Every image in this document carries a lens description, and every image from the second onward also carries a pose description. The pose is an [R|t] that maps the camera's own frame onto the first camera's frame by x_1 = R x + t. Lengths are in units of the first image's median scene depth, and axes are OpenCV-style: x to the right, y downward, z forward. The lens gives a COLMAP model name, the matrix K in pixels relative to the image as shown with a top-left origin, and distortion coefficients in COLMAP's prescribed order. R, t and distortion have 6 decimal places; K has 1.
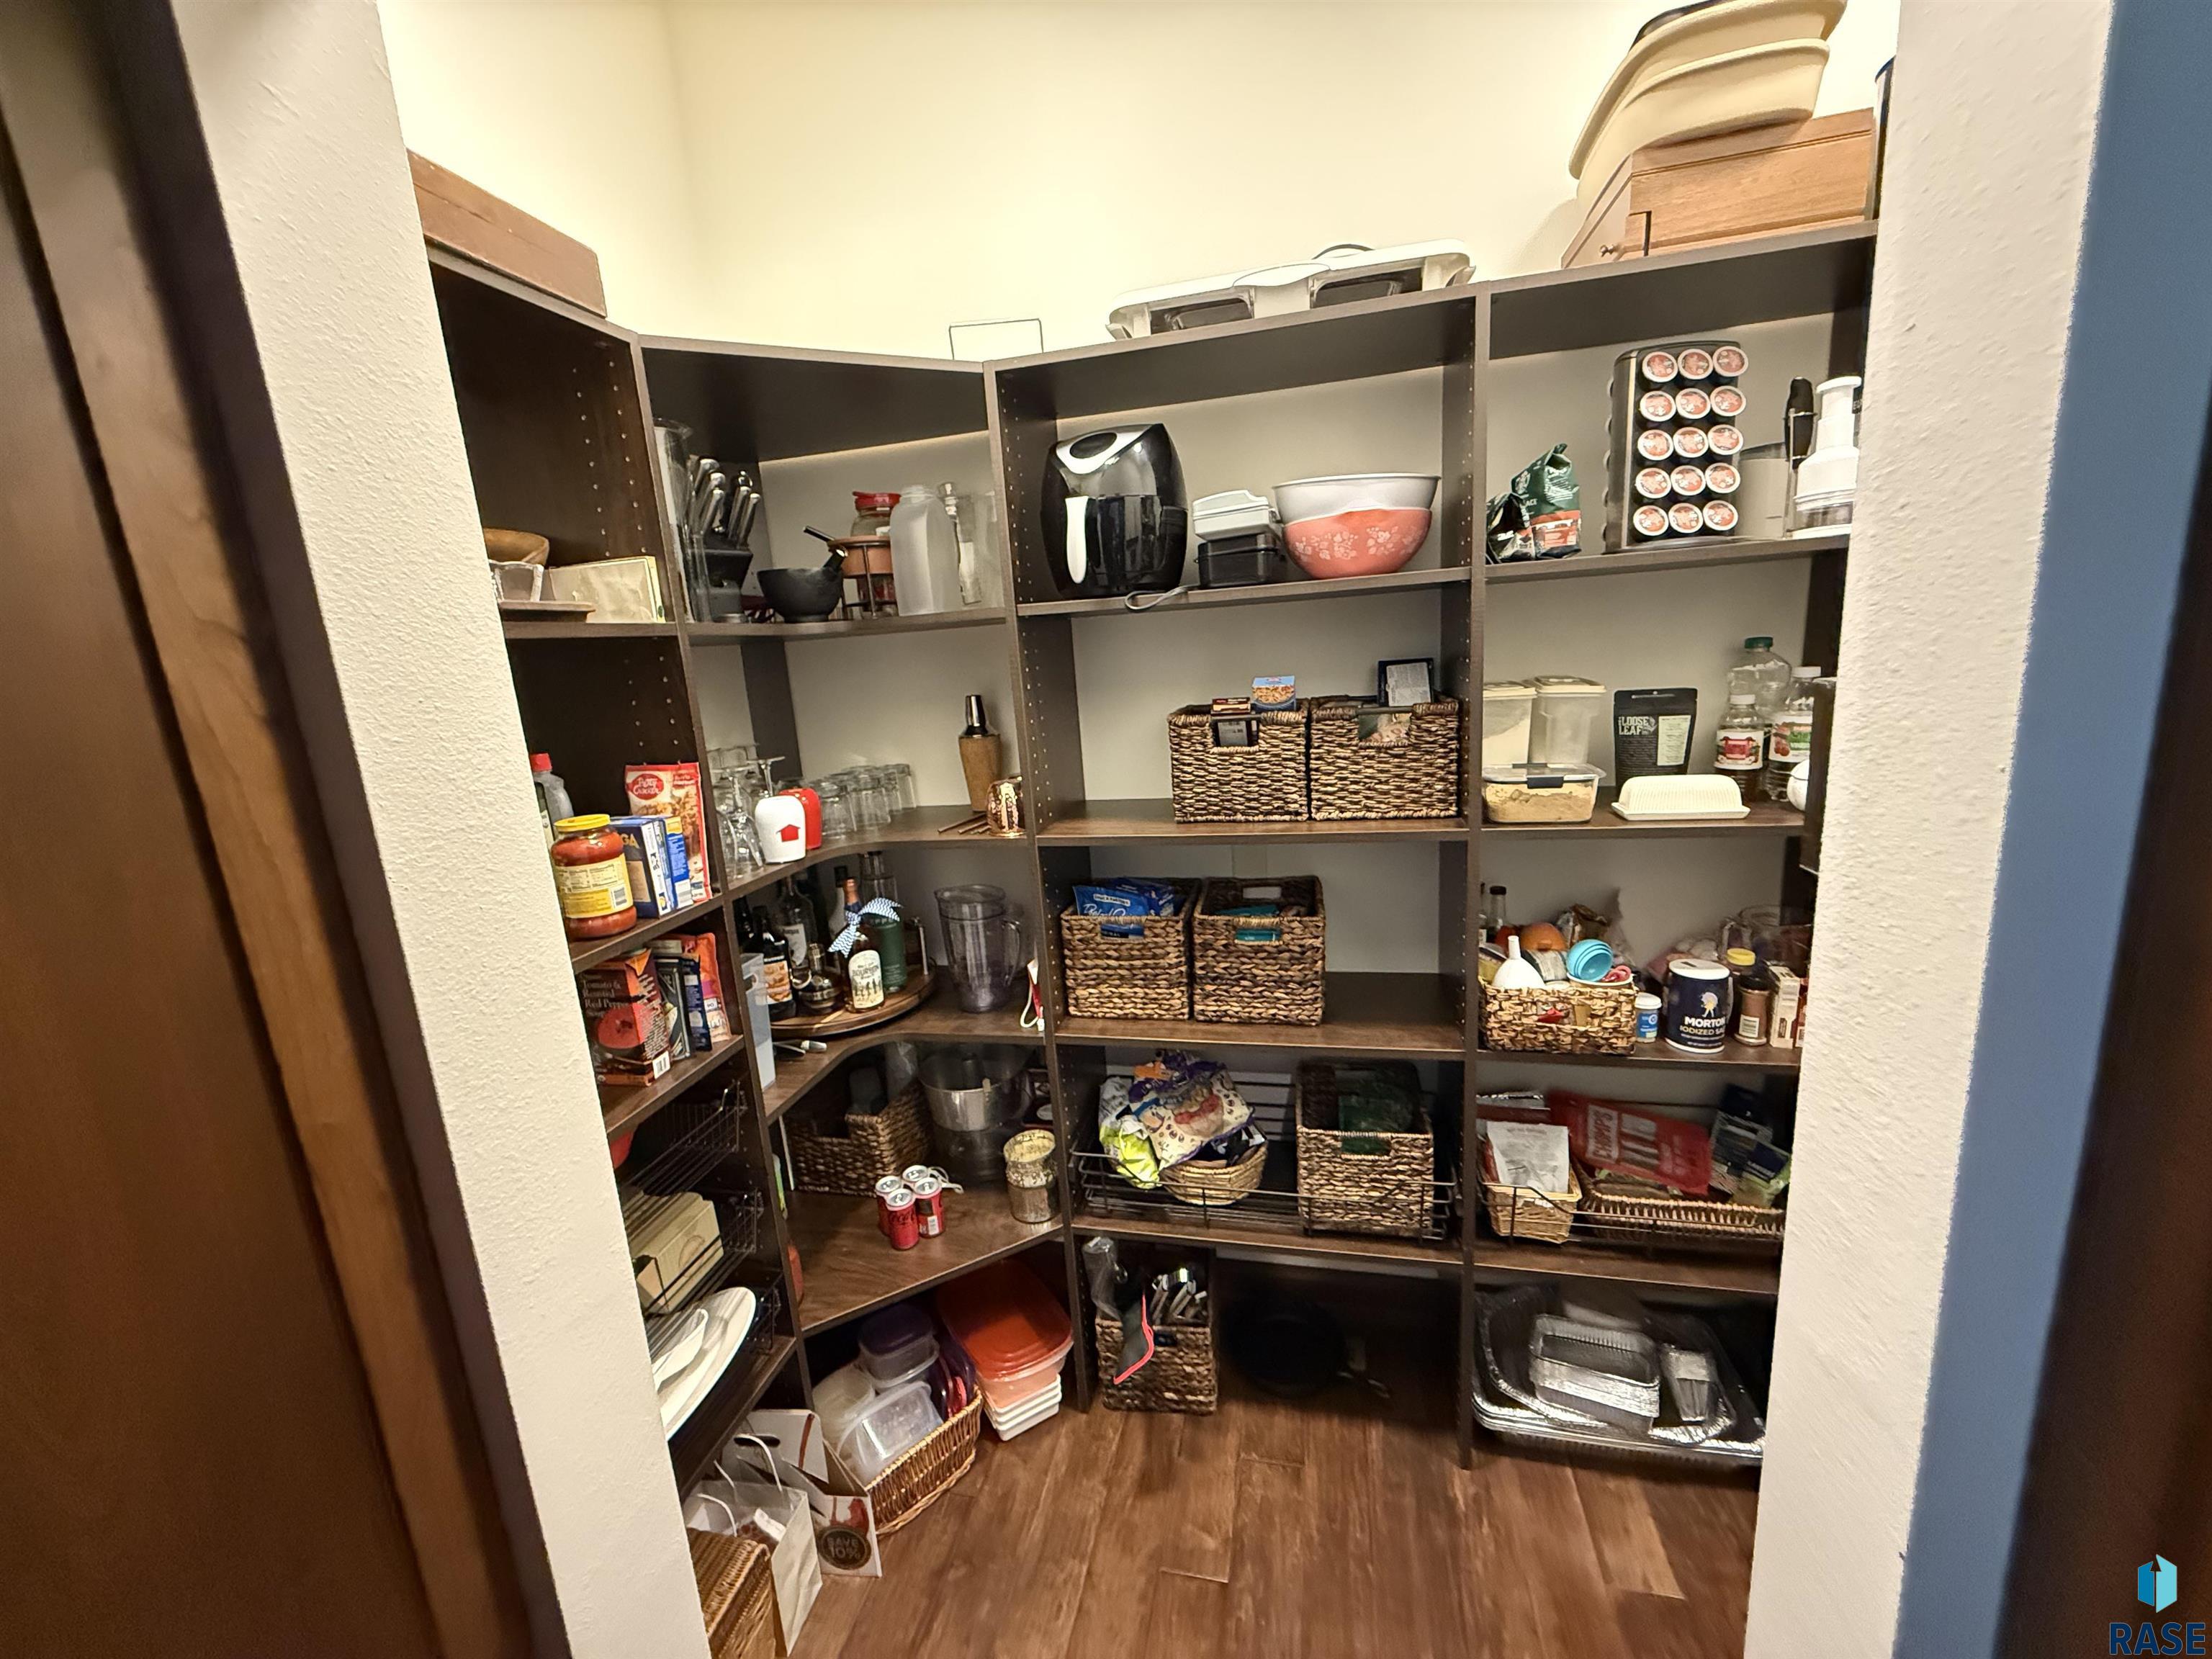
lens RADIAL K [[881.7, 0, 1106.0], [0, 881.7, 829.5], [0, 0, 1]] dist [-0.000213, -0.000072]
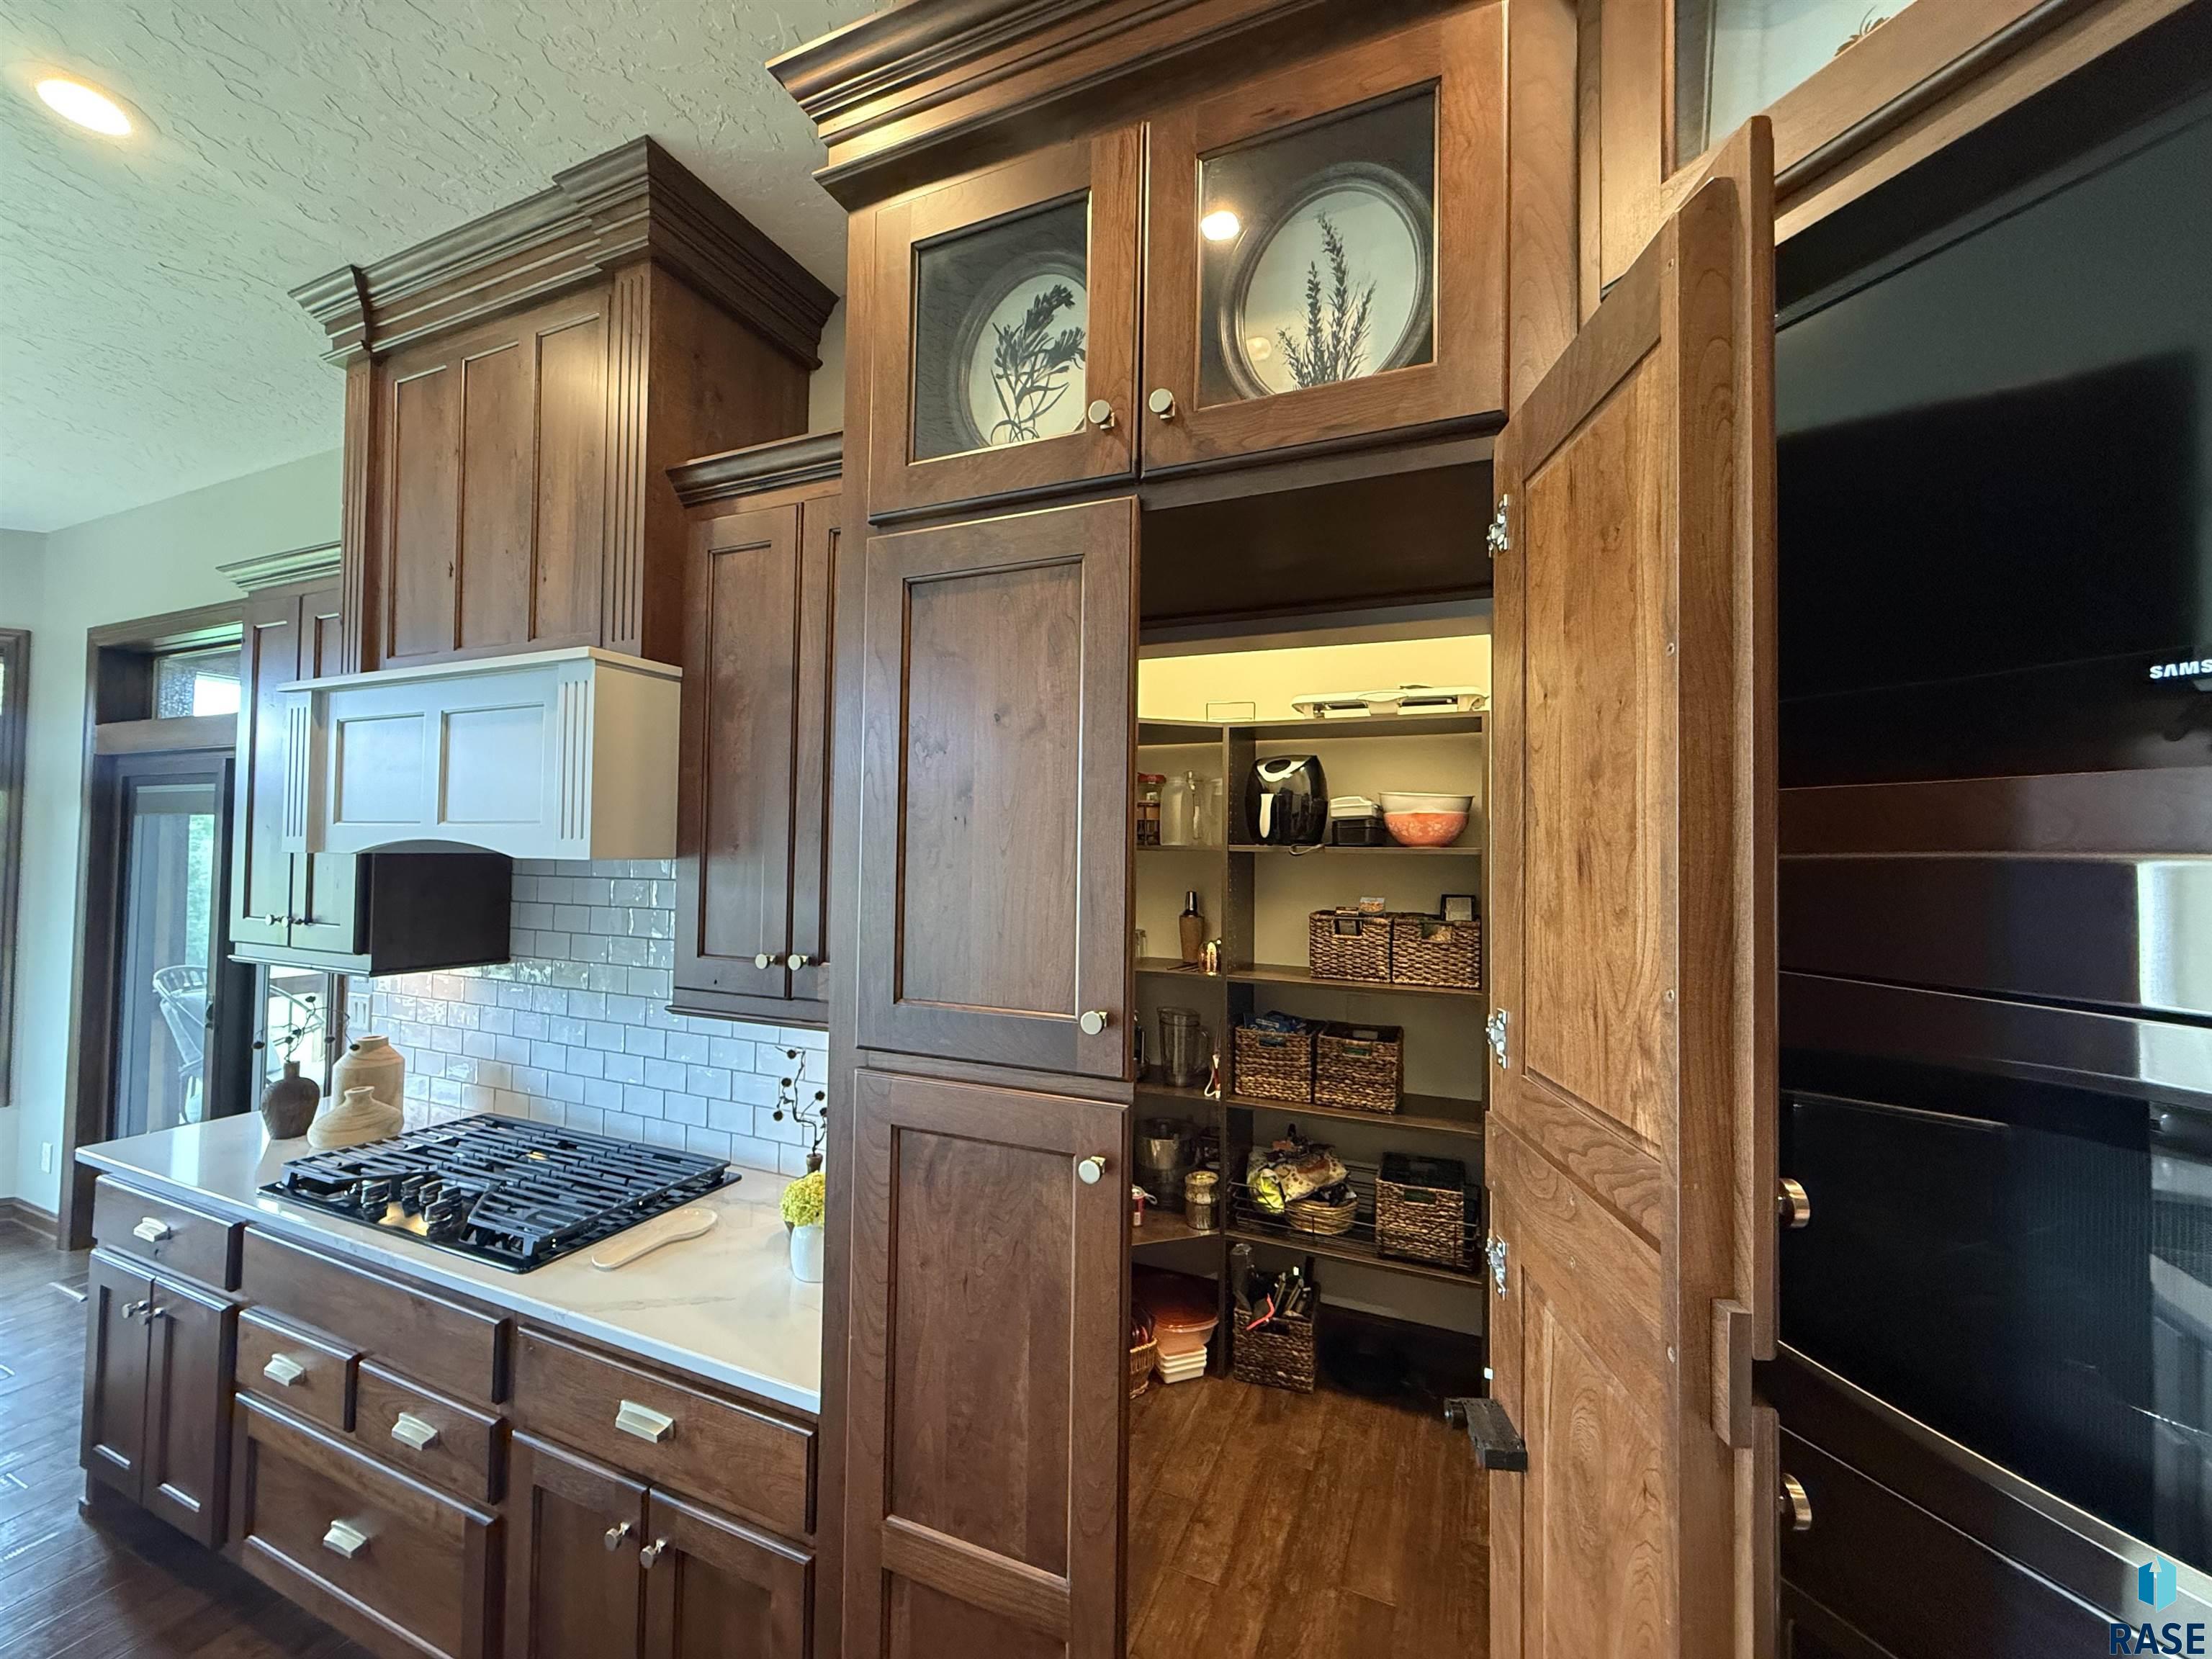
lens RADIAL K [[881.7, 0, 1106.0], [0, 881.7, 829.5], [0, 0, 1]] dist [-0.000213, -0.000072]
pose [[0.982085, 0.078917, -0.171114, -0.037458], [-0.114813, 0.970657, -0.211289, 0.116116], [0.149419, 0.227150, 0.962329, -0.727540]]
